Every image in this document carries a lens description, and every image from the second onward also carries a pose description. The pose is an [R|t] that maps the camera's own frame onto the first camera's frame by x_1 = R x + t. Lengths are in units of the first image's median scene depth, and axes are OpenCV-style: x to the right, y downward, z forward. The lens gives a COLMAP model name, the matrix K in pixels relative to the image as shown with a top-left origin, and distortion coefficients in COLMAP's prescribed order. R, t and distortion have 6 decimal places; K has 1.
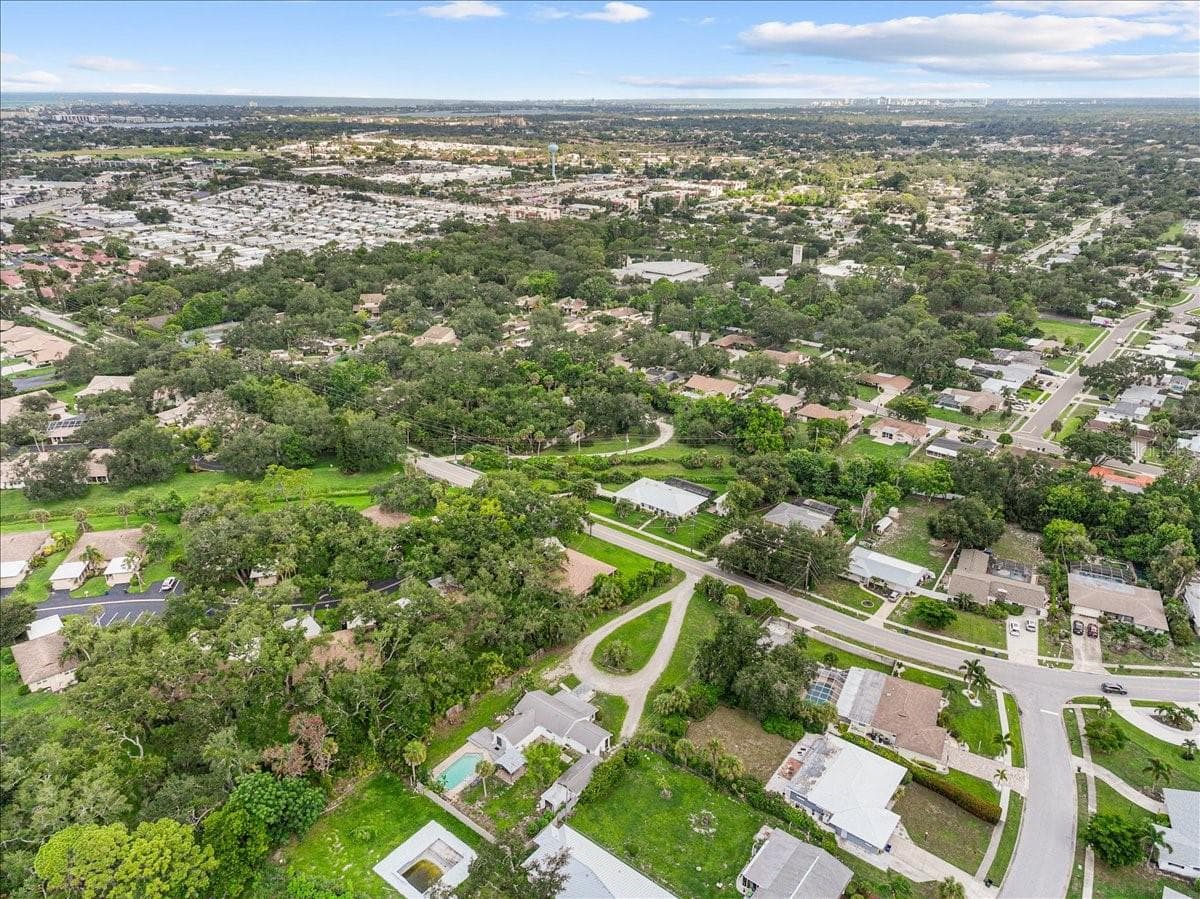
lens RADIAL K [[851.1, 0, 603.7], [0, 851.1, 445.8], [0, 0, 1]] dist [0.000922, 0.048534]
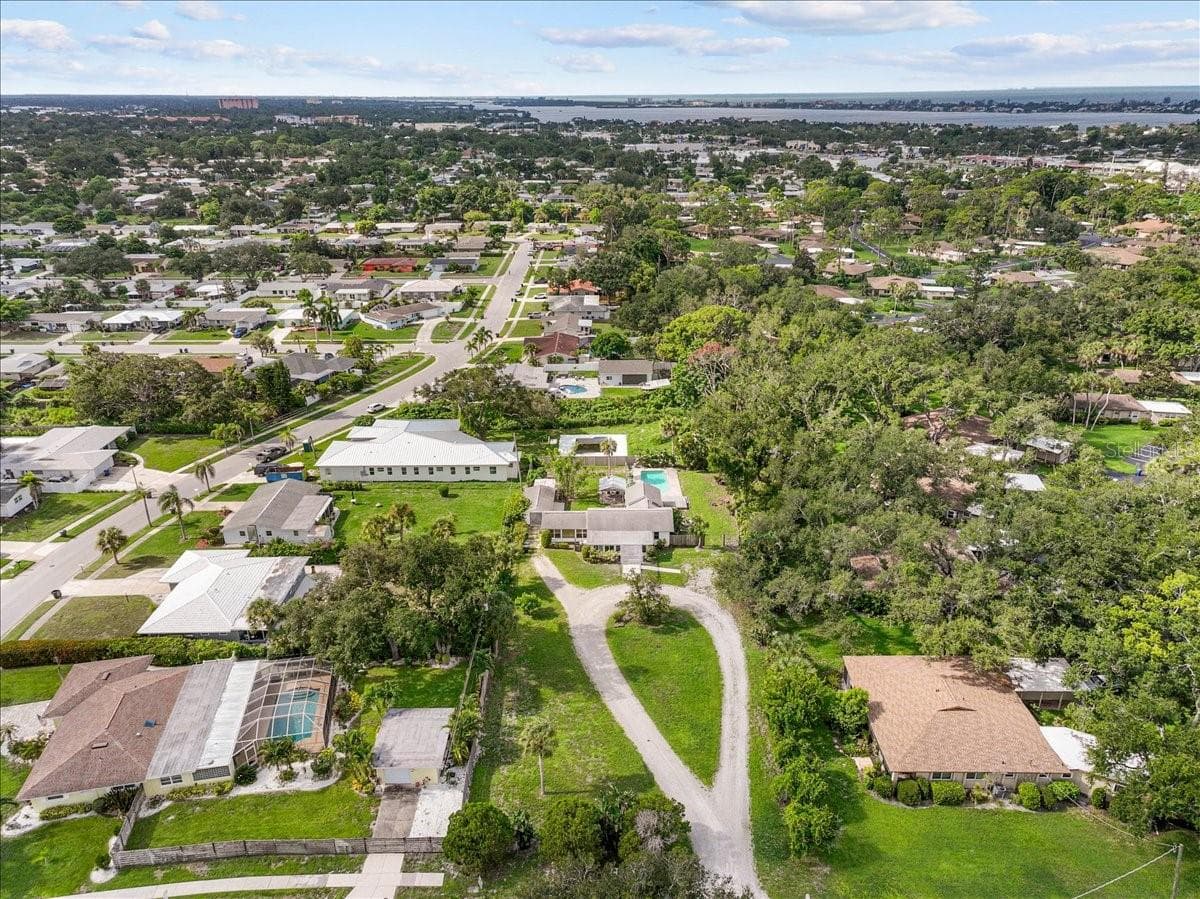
lens RADIAL K [[851.1, 0, 603.7], [0, 851.1, 445.8], [0, 0, 1]] dist [0.000922, 0.048534]
pose [[-0.782662, 0.239813, -0.574396, 0.279048], [-0.234543, 0.741161, 0.629023, -0.156608], [0.576568, 0.627032, -0.523832, 0.978774]]
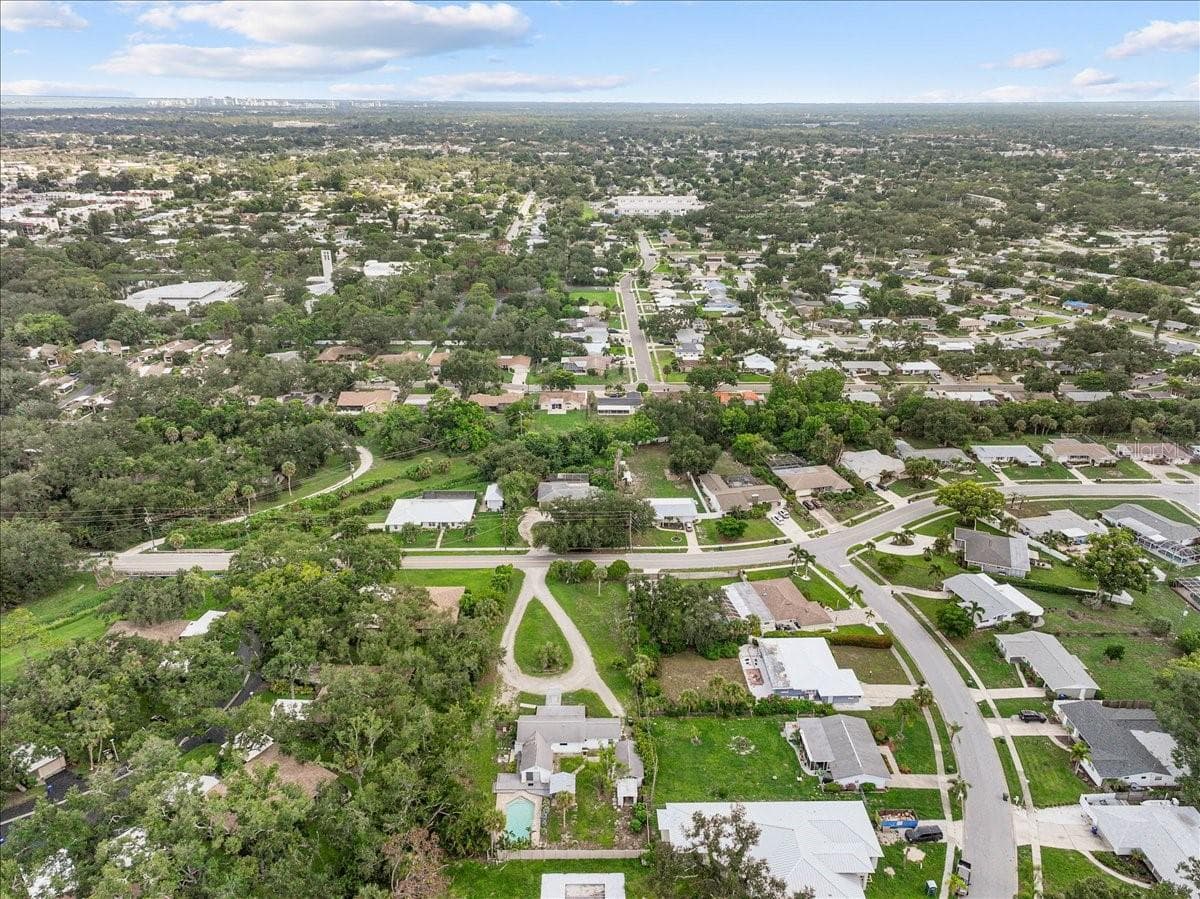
lens RADIAL K [[851.1, 0, 603.7], [0, 851.1, 445.8], [0, 0, 1]] dist [0.000922, 0.048534]
pose [[0.771086, -0.240899, 0.589401, -0.373588], [0.241355, 0.967171, 0.079546, -0.047470], [-0.589214, 0.080919, 0.803915, 0.107704]]
